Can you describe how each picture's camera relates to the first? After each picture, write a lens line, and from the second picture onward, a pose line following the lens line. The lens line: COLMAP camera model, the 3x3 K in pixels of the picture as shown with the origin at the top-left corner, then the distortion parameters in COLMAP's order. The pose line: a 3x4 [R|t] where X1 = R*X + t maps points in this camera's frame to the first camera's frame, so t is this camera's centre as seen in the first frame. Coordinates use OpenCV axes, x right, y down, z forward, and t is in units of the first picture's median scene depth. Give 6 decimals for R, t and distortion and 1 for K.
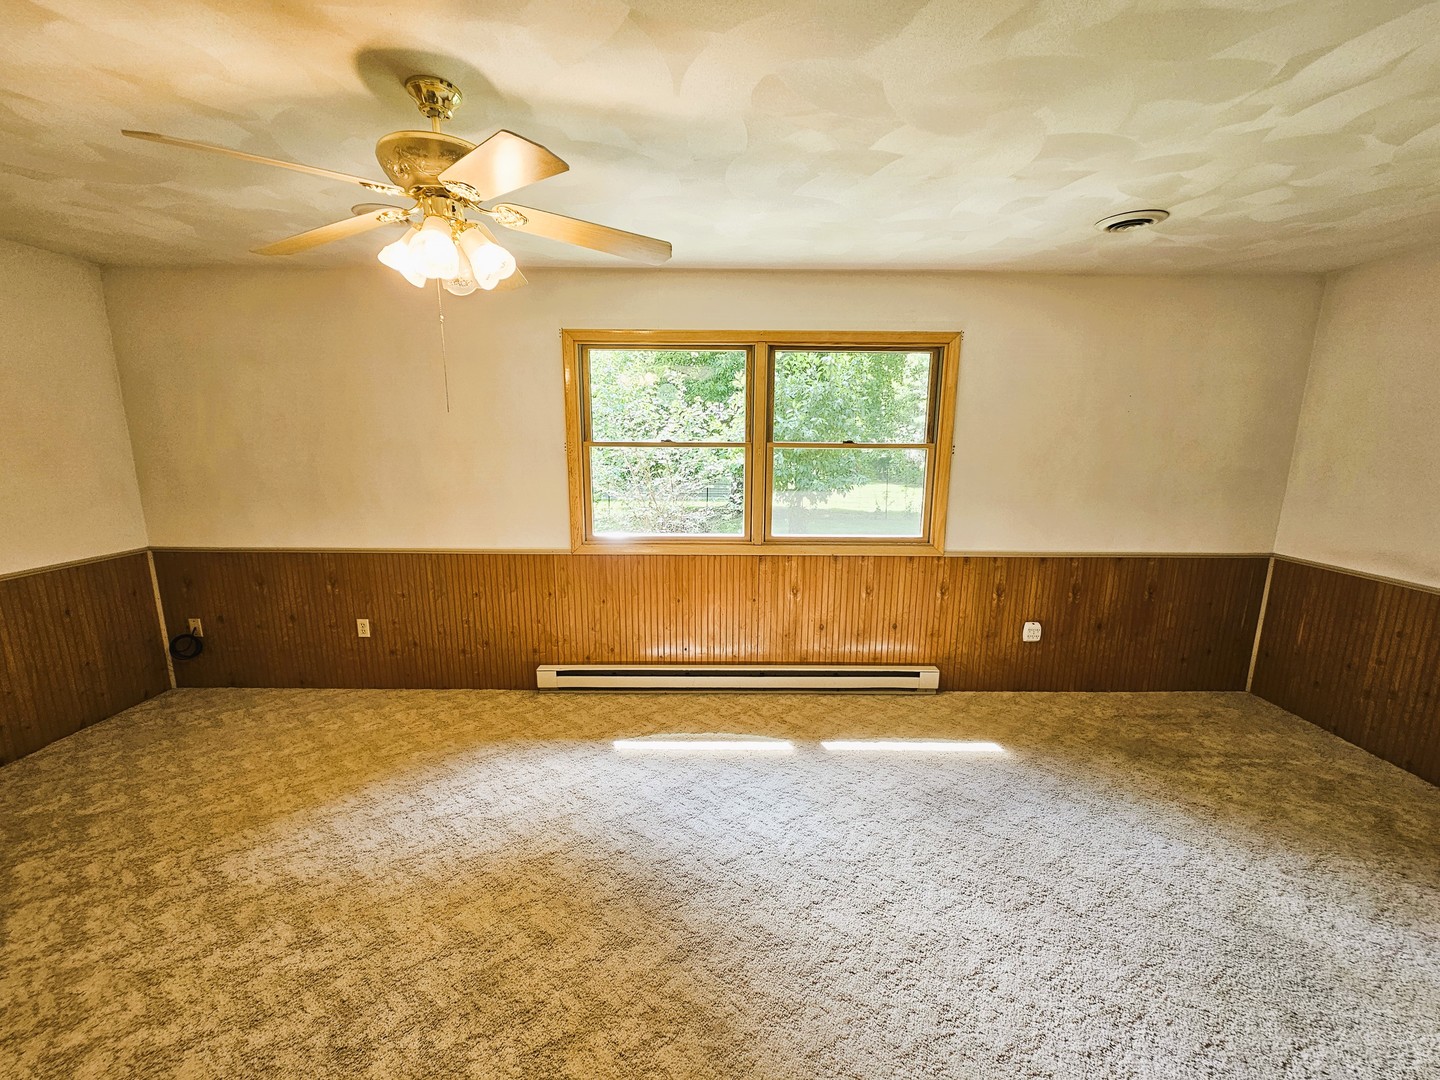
lens RADIAL K [[587.2, 0, 723.7], [0, 587.2, 547.6], [0, 0, 1]] dist [-0.002063, 0.001662]
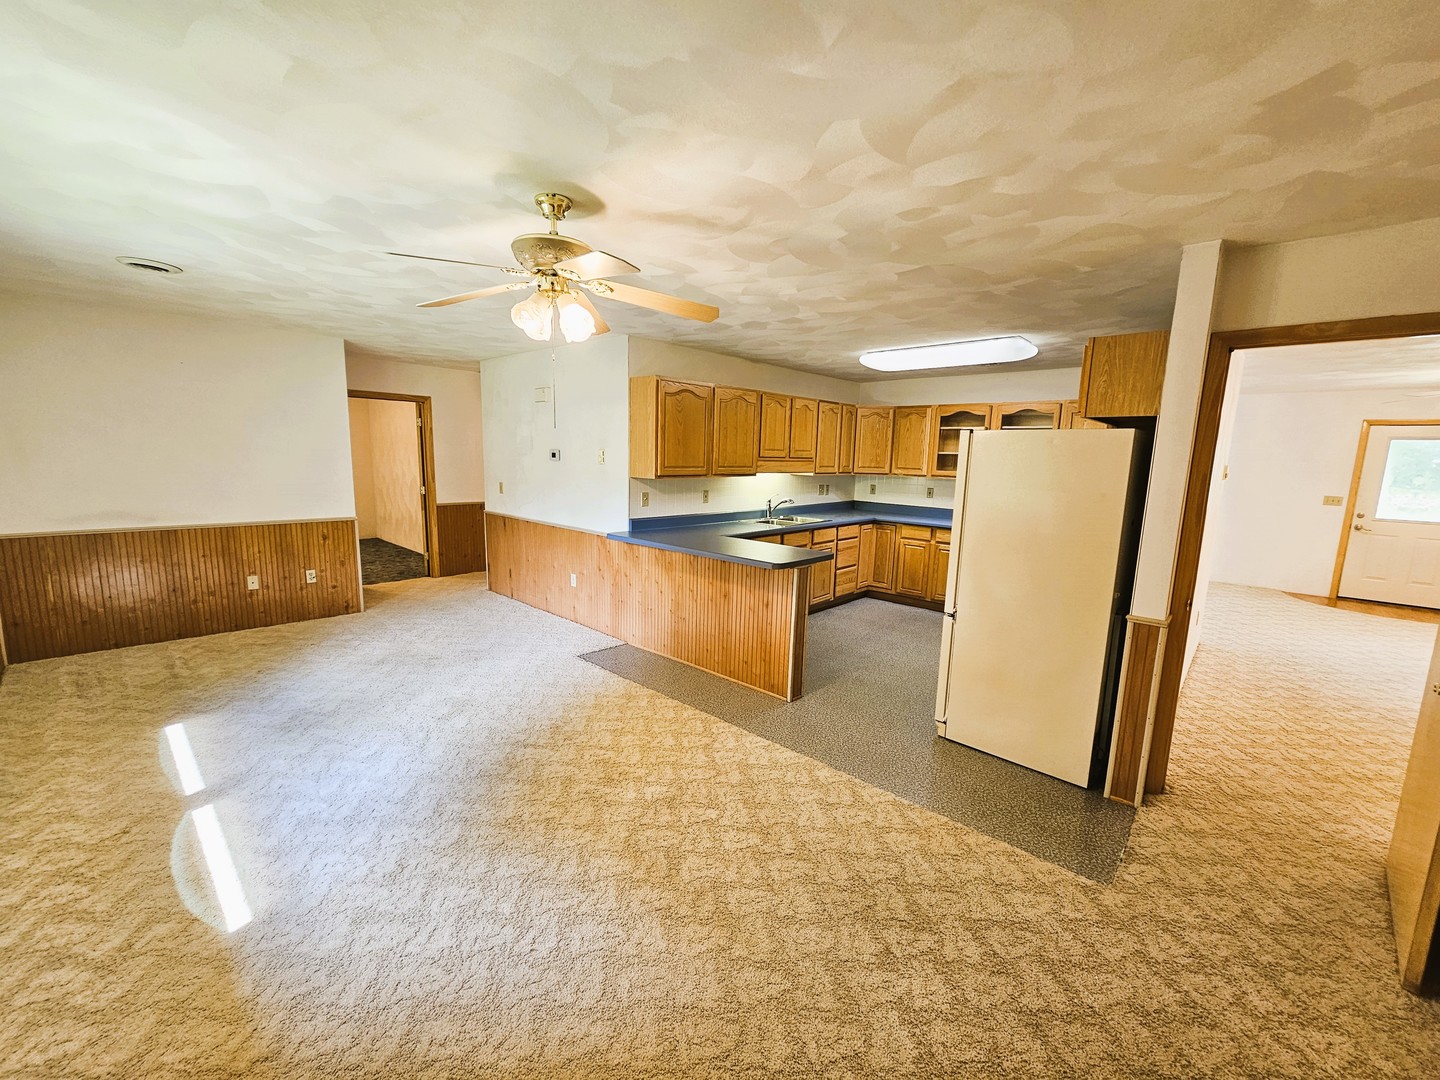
lens RADIAL K [[587.2, 0, 726.8], [0, 587.2, 549.5], [0, 0, 1]] dist [-0.002063, 0.001662]
pose [[-0.738088, -0.133277, 0.661410, -1.123226], [0.092223, 0.951167, 0.294578, -0.222106], [-0.668372, 0.278422, -0.689754, 1.178392]]
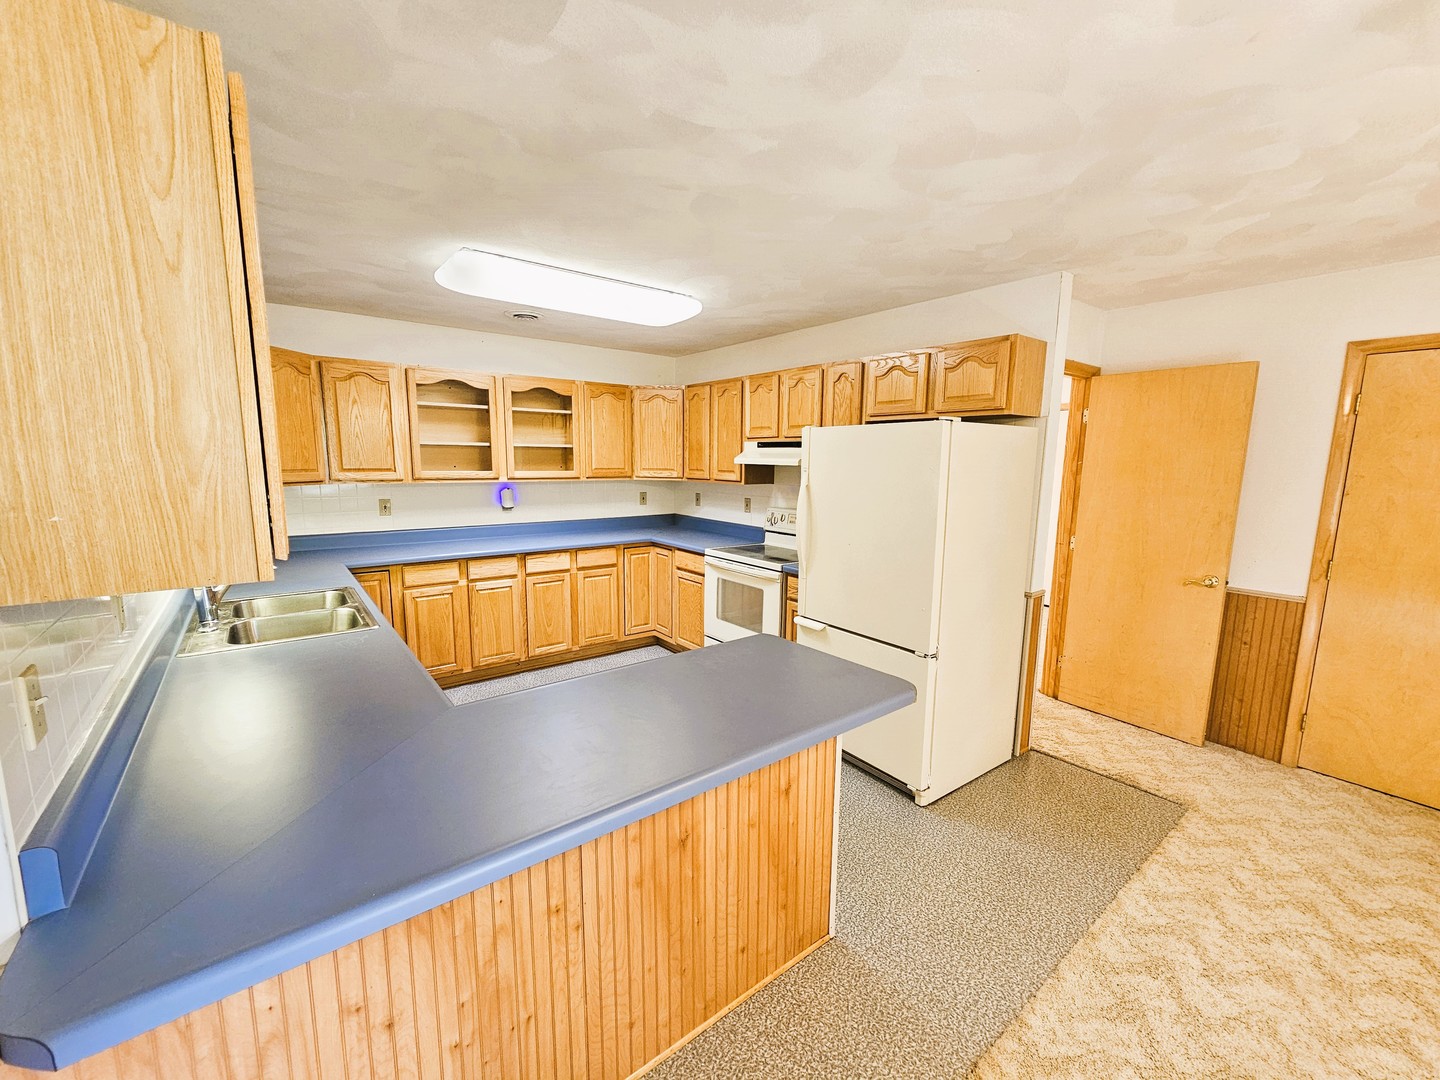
lens RADIAL K [[587.2, 0, 727.3], [0, 587.2, 547.4], [0, 0, 1]] dist [-0.002063, 0.001662]
pose [[-0.787176, 0.077947, -0.611783, 0.256984], [-0.128530, 0.949465, 0.286349, -0.081337], [0.603187, 0.304040, -0.737377, 0.466883]]
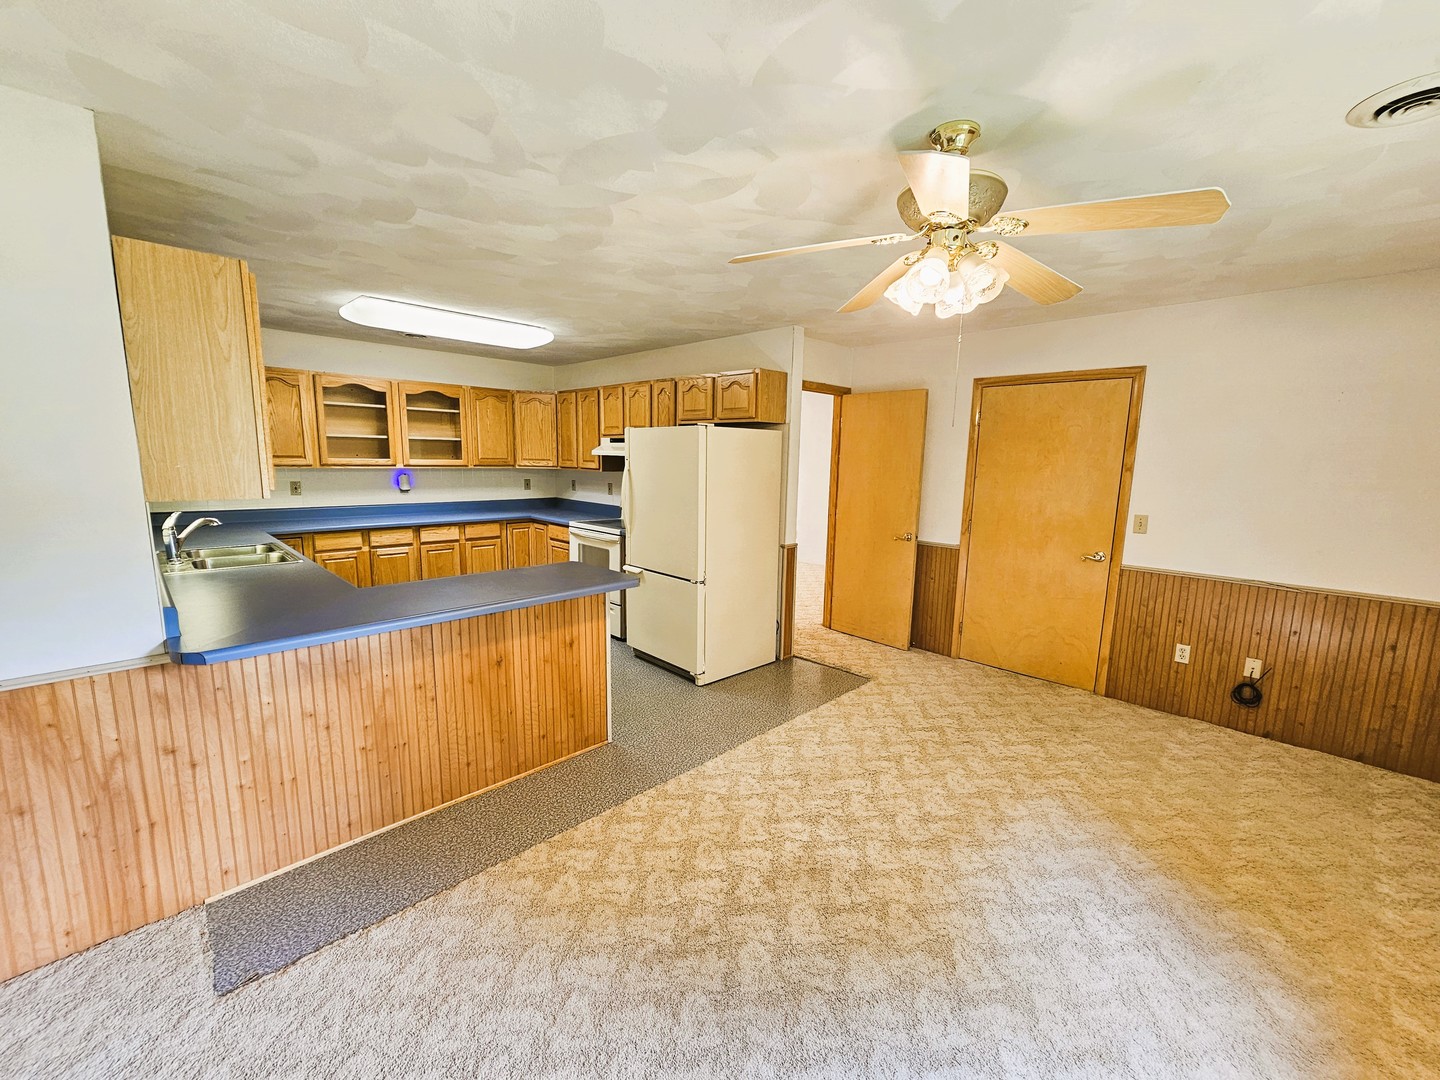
lens RADIAL K [[587.2, 0, 729.1], [0, 587.2, 549.2], [0, 0, 1]] dist [-0.002063, 0.001662]
pose [[-0.701090, 0.091503, -0.707178, 0.391155], [-0.155007, 0.948461, 0.276395, -0.173455], [0.696022, 0.303395, -0.650773, 1.013222]]
